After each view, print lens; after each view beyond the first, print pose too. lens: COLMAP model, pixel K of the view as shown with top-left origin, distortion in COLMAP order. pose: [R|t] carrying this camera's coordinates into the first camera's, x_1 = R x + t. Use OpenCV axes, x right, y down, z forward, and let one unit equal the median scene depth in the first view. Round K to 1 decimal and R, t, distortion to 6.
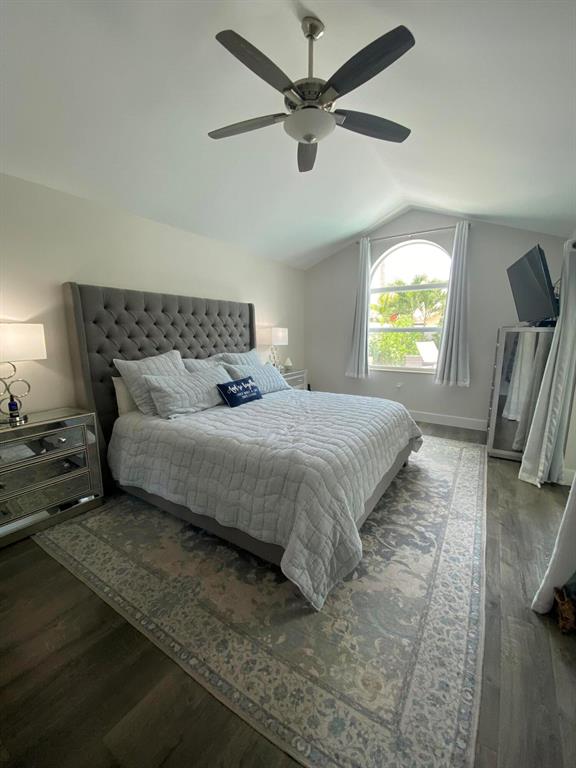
lens RADIAL K [[315.5, 0, 287.9], [0, 315.5, 384.9], [0, 0, 1]] dist [0.023266, -0.010116]
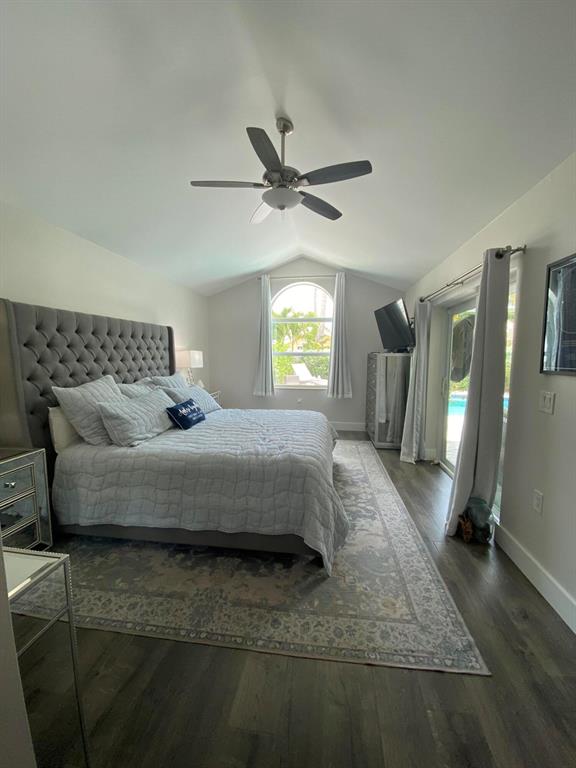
lens RADIAL K [[312.9, 0, 289.1], [0, 312.9, 386.4], [0, 0, 1]] dist [0.030243, -0.001141]
pose [[0.904688, -0.039619, 0.424228, -0.379189], [0.065904, 0.996696, -0.047463, 0.003800], [-0.420946, 0.070897, 0.904311, -0.086208]]
